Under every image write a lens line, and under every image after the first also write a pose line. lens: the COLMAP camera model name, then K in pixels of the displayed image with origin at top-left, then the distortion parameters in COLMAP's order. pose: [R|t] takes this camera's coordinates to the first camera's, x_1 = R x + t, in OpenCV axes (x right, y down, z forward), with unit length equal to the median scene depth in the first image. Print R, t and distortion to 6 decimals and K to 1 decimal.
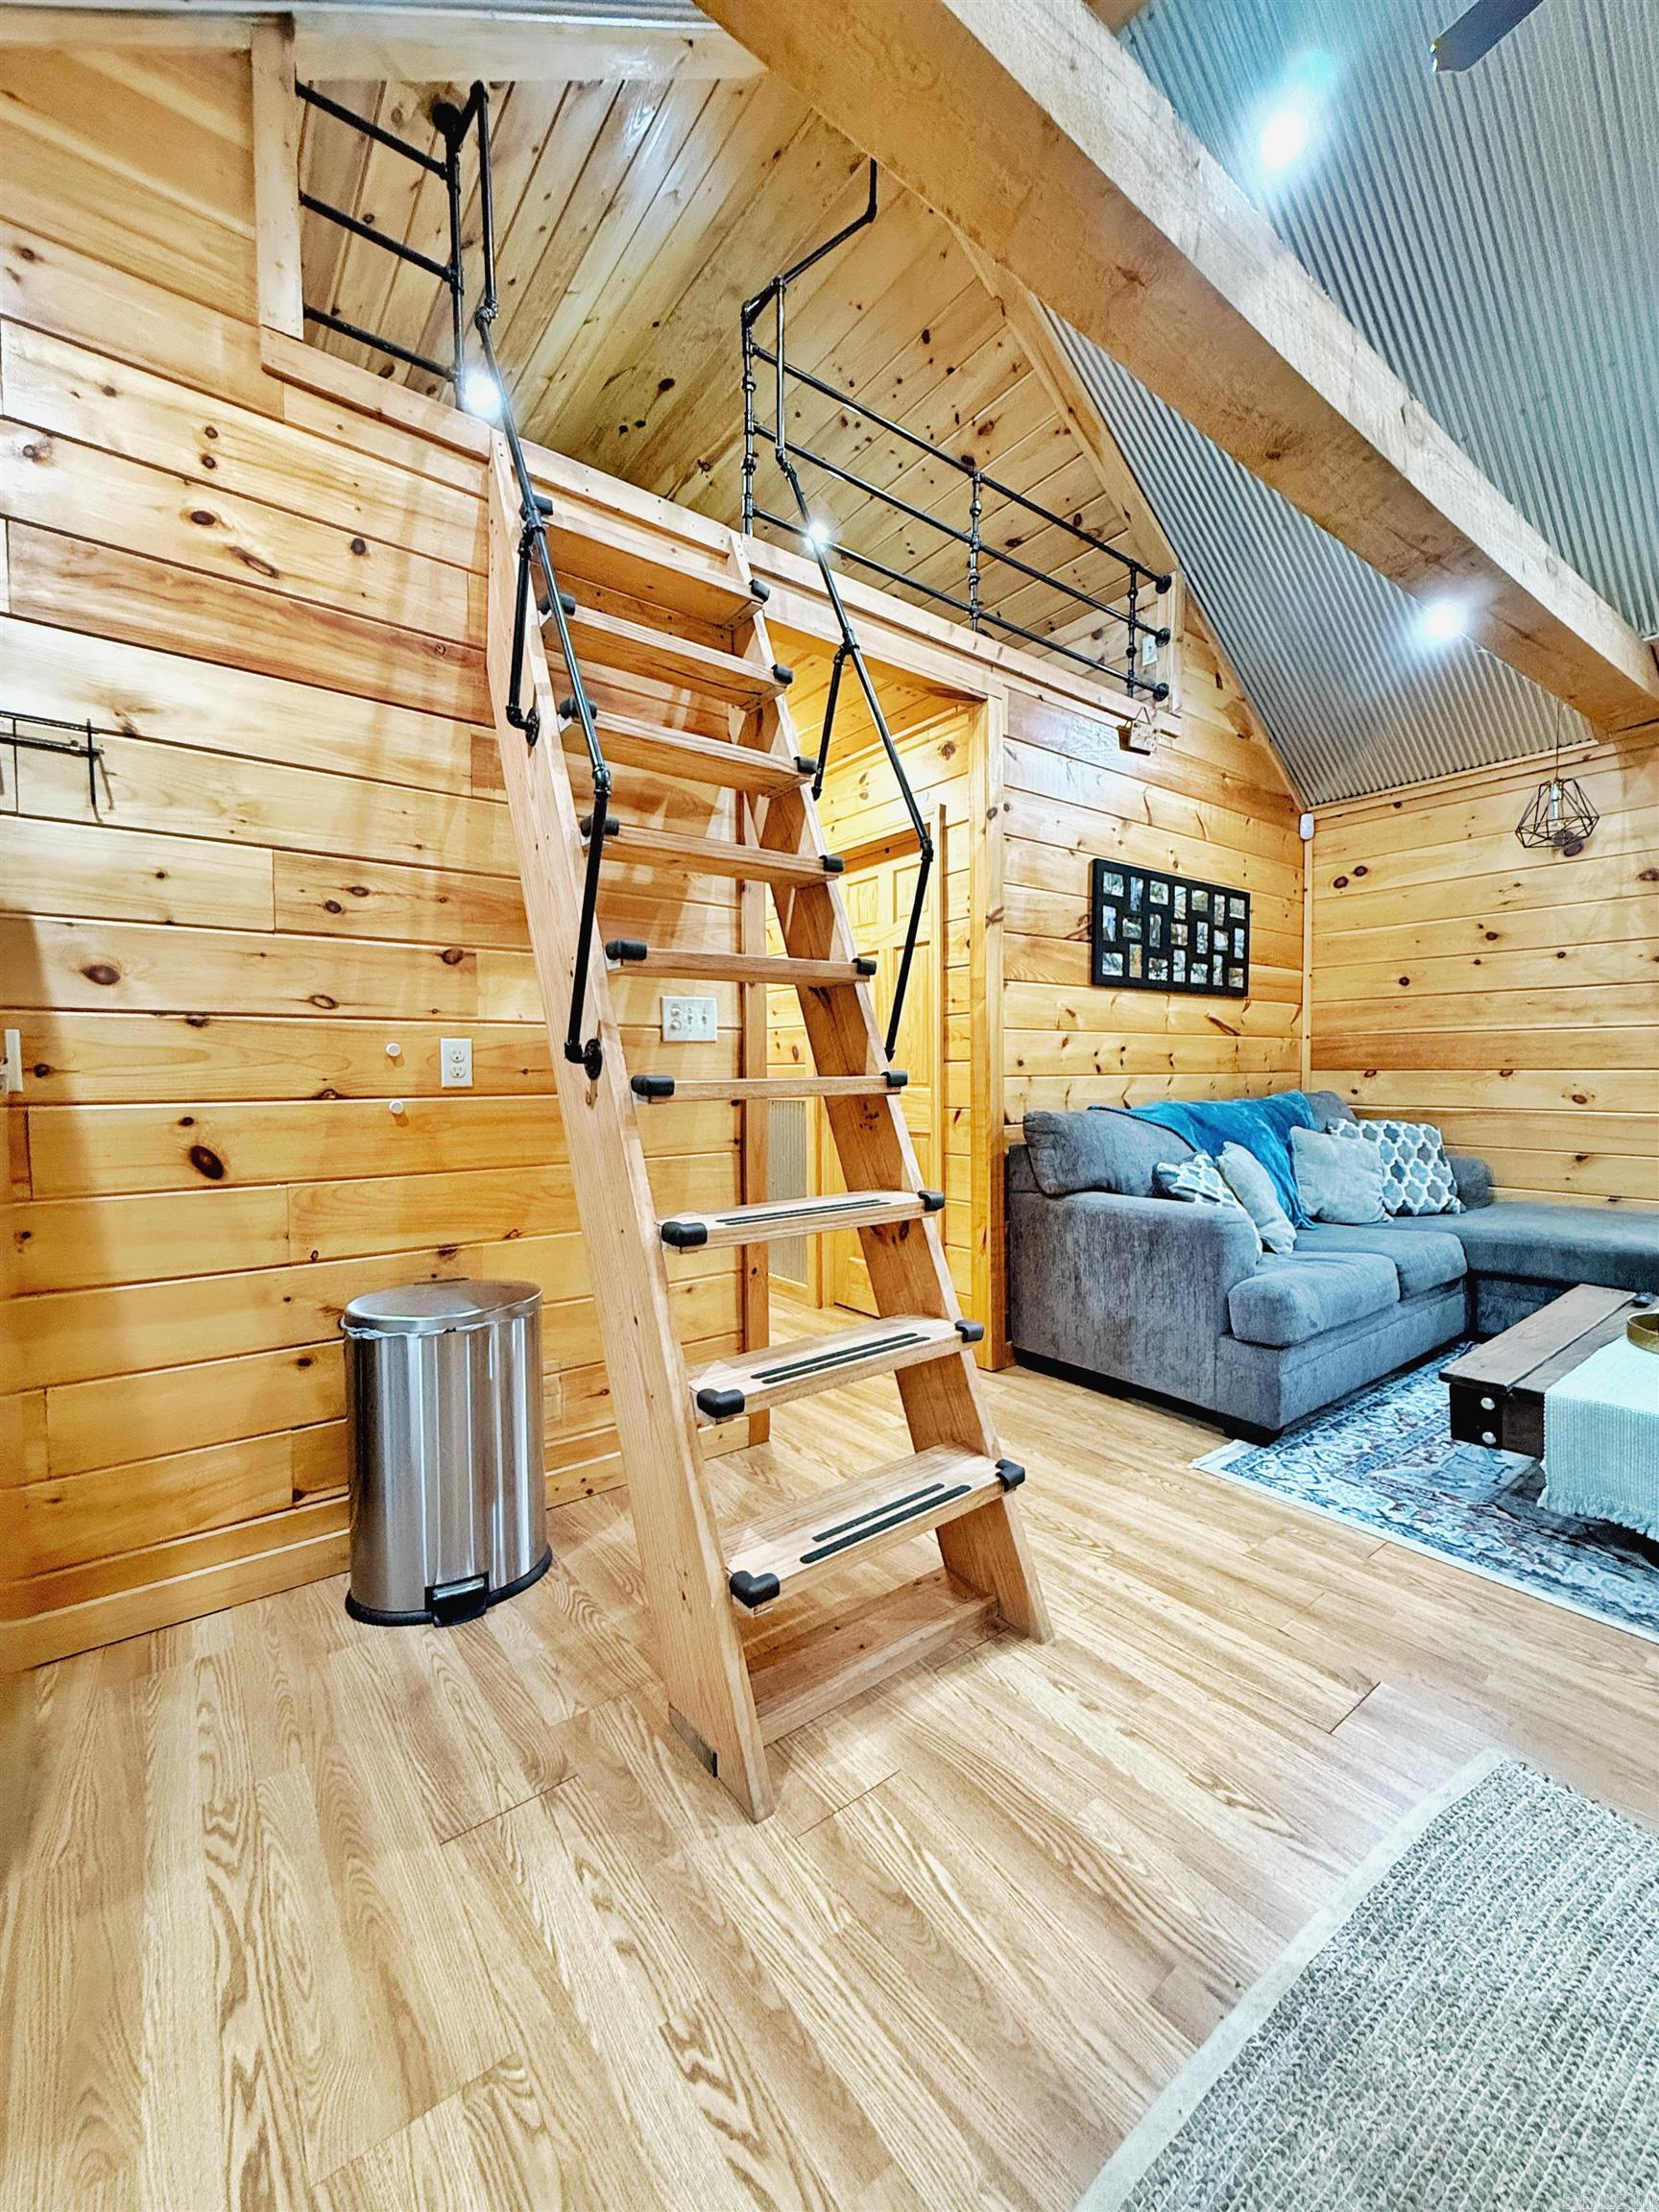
lens RADIAL K [[881.1, 0, 828.5], [0, 881.1, 1103.8], [0, 0, 1]] dist [-0.001304, 0.000035]
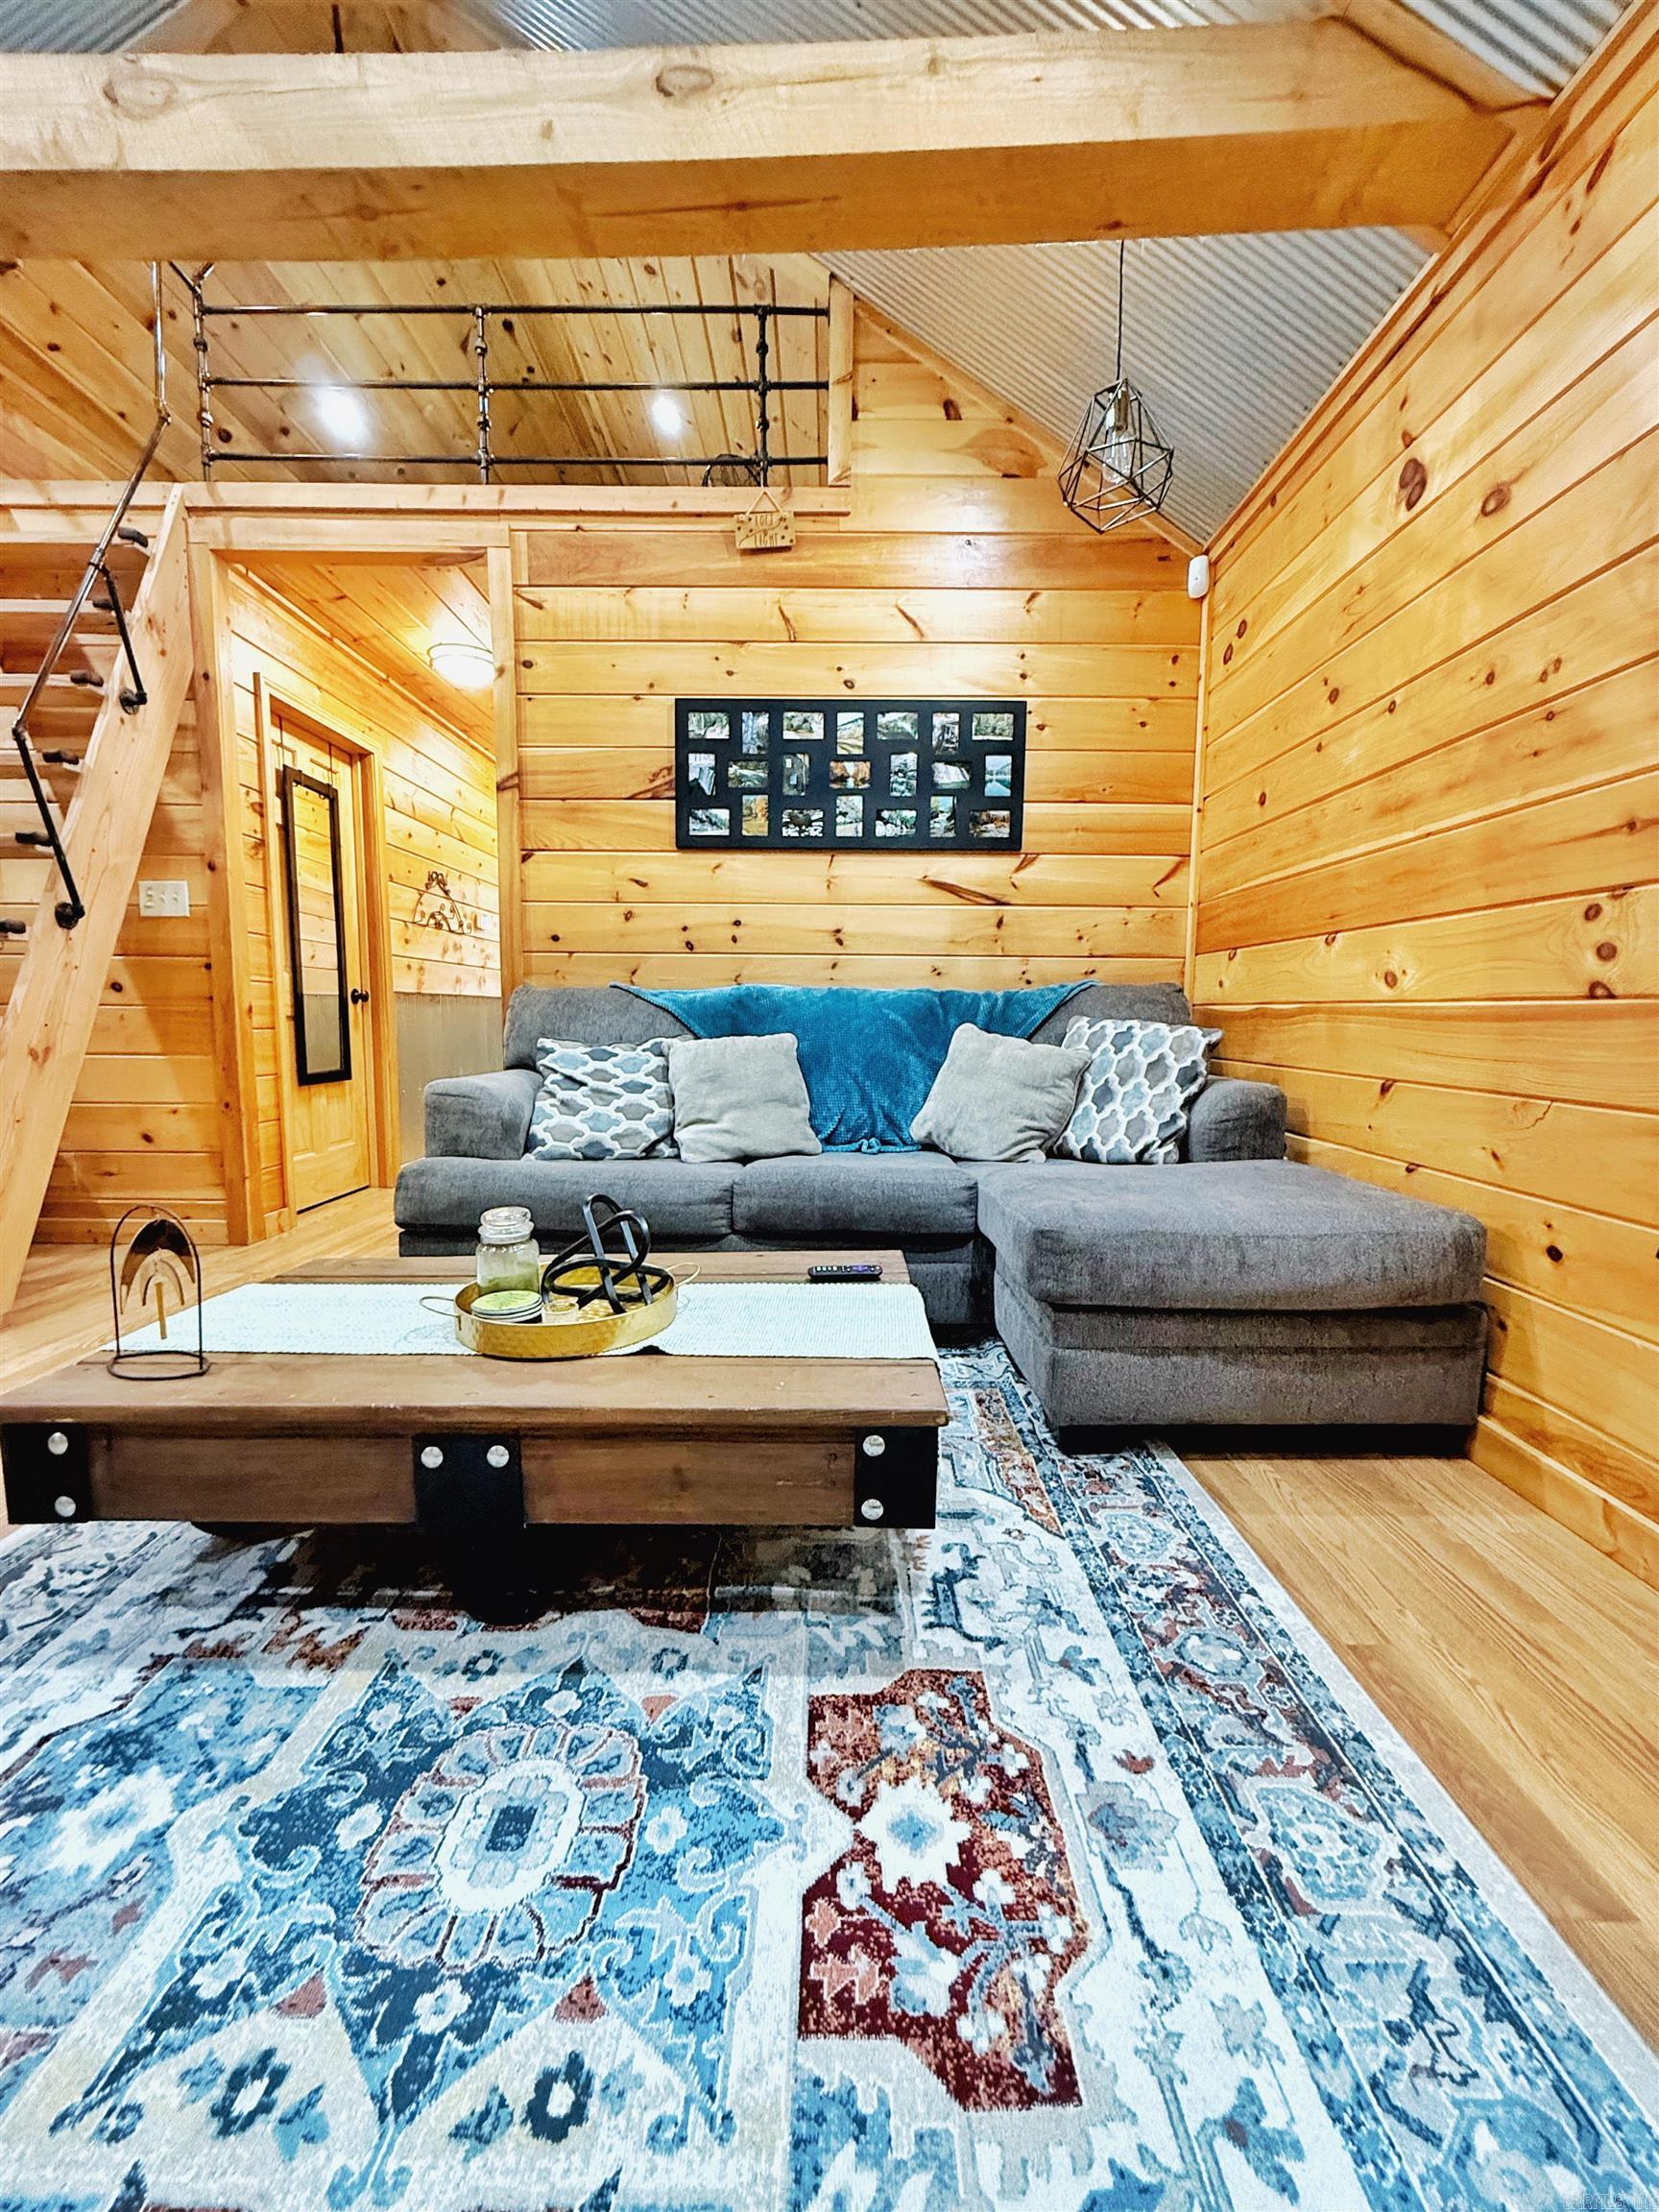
lens RADIAL K [[878.6, 0, 827.6], [0, 878.6, 1104.1], [0, 0, 1]] dist [-0.000313, 0.000147]
pose [[0.793663, 0.076684, -0.603505, 0.946353], [-0.038243, 0.996351, 0.076308, 0.044356], [0.607154, -0.037483, 0.793699, 0.382401]]
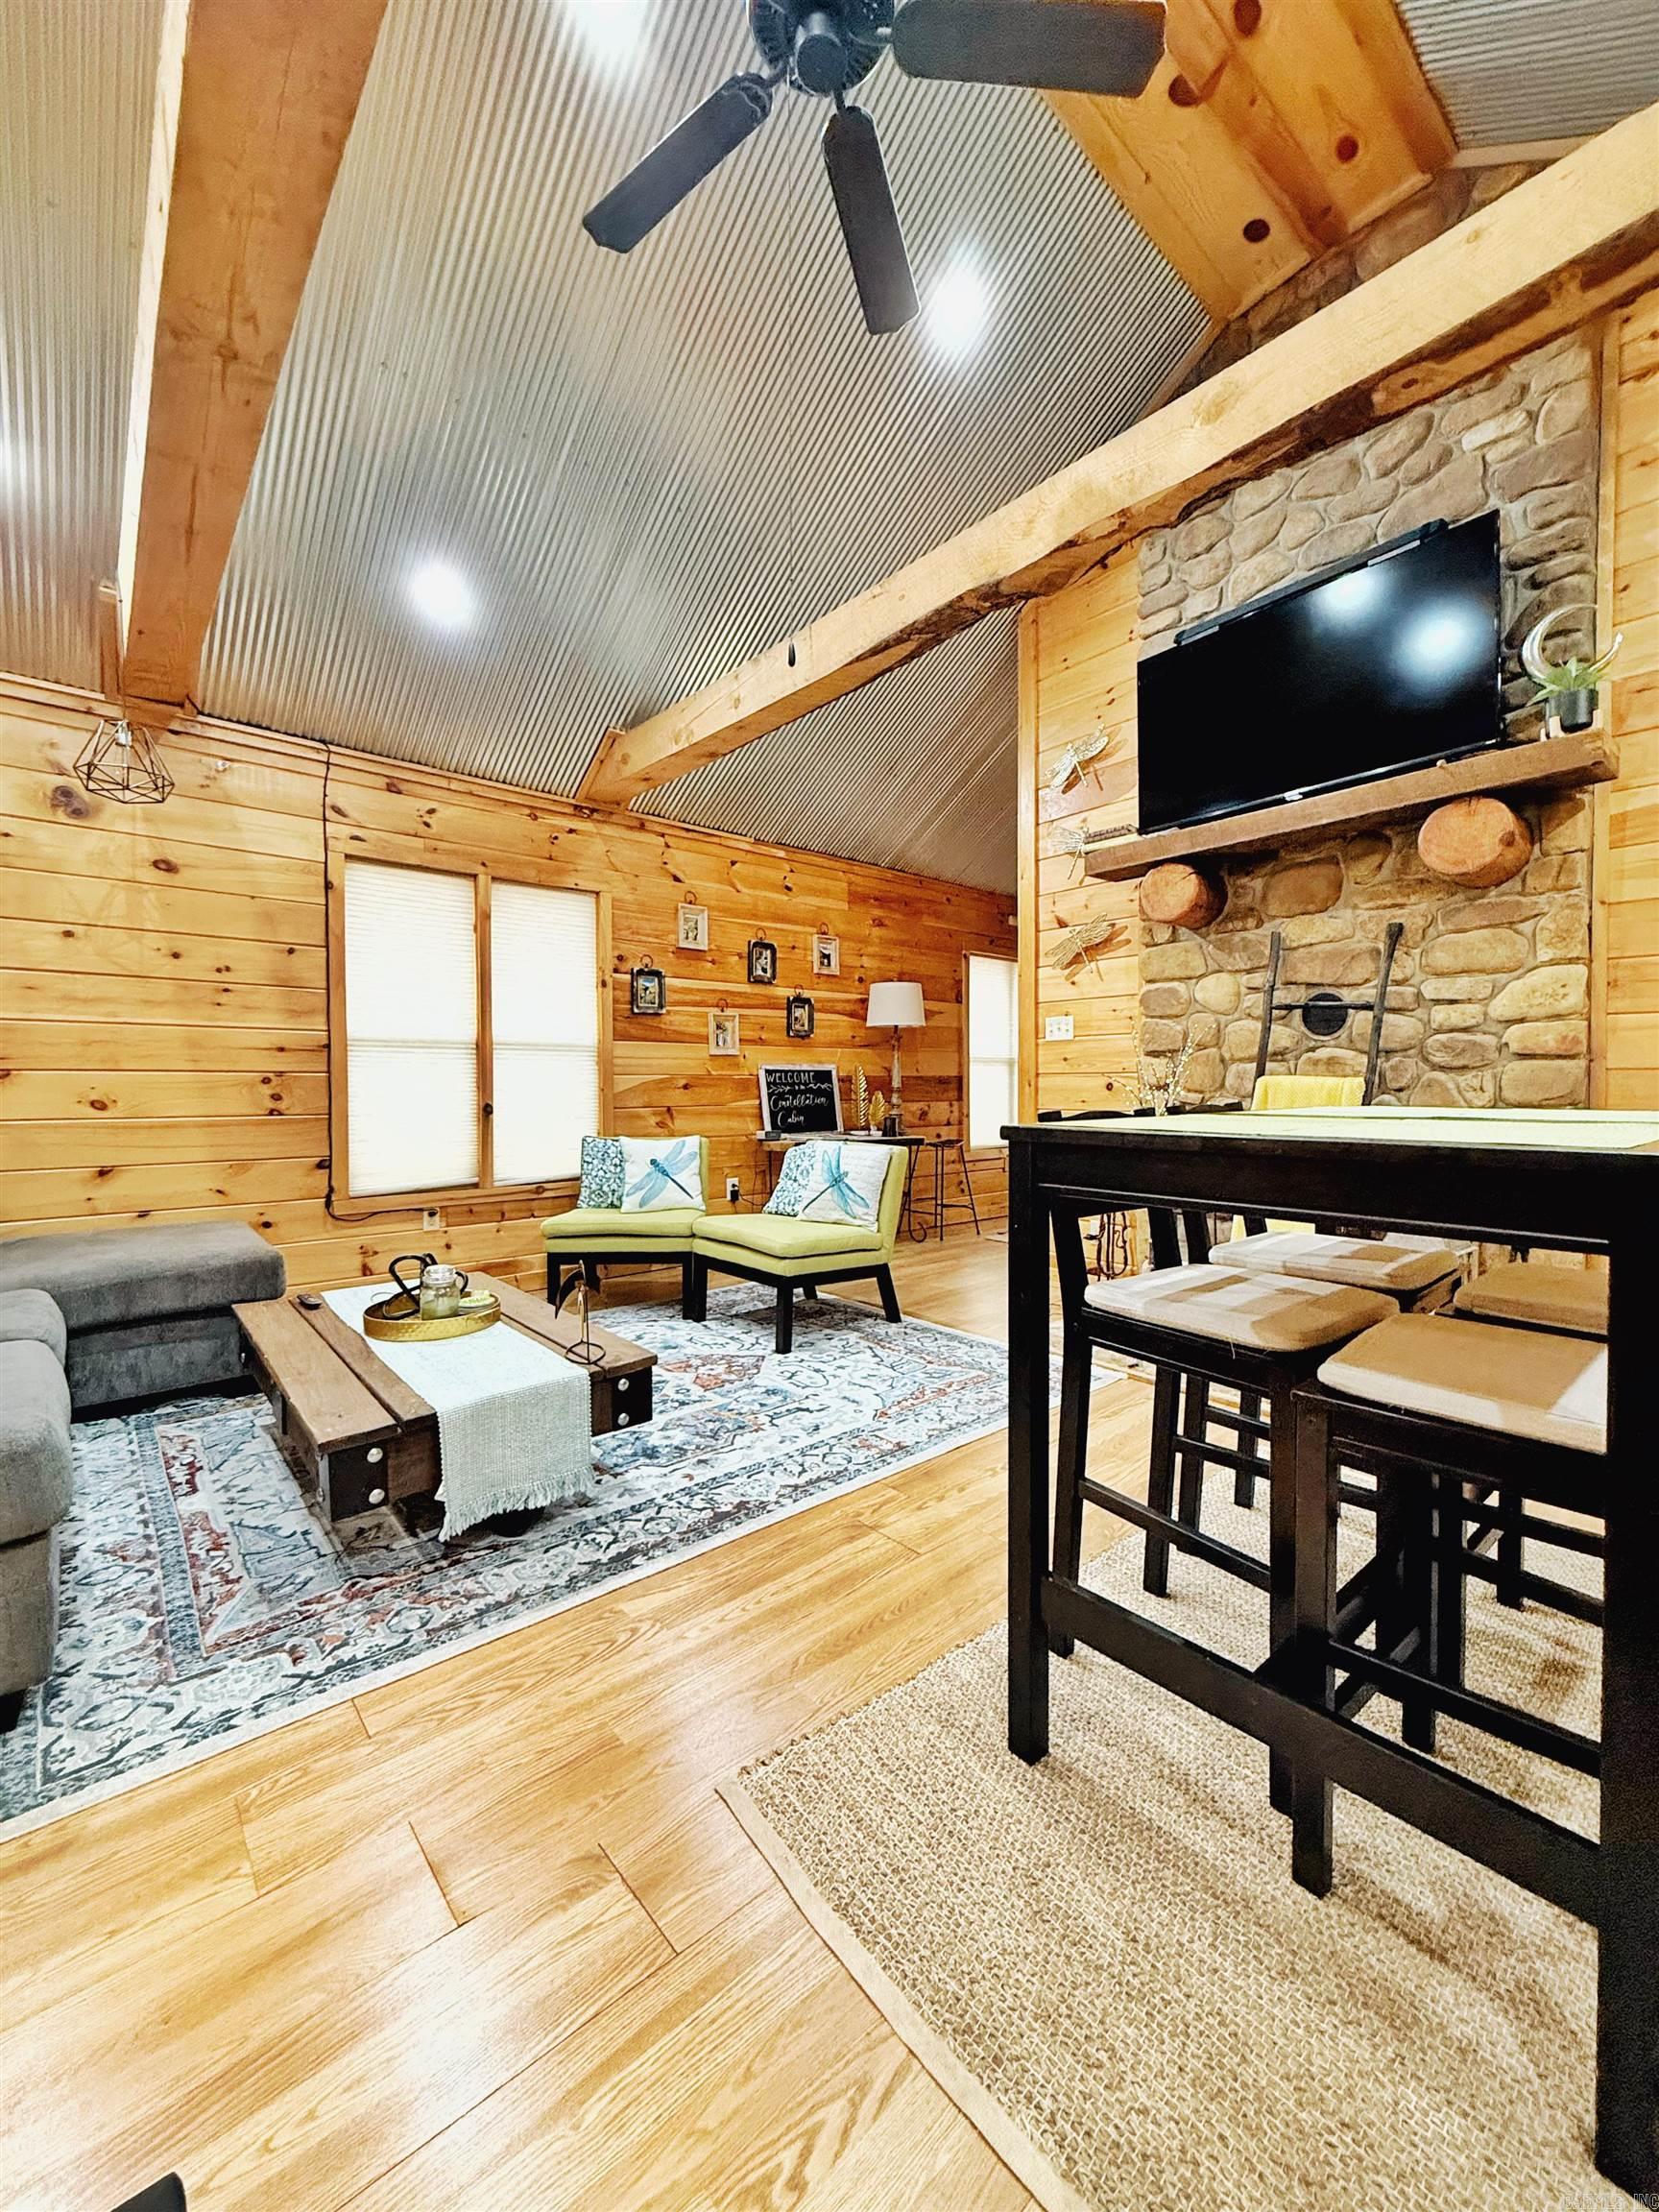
lens RADIAL K [[878.6, 0, 827.6], [0, 878.6, 1104.1], [0, 0, 1]] dist [-0.000313, 0.000147]
pose [[-0.066892, -0.013303, 0.997672, -0.054177], [0.041910, 0.998991, 0.016131, 0.010227], [-0.996880, 0.042891, -0.066267, 0.359925]]
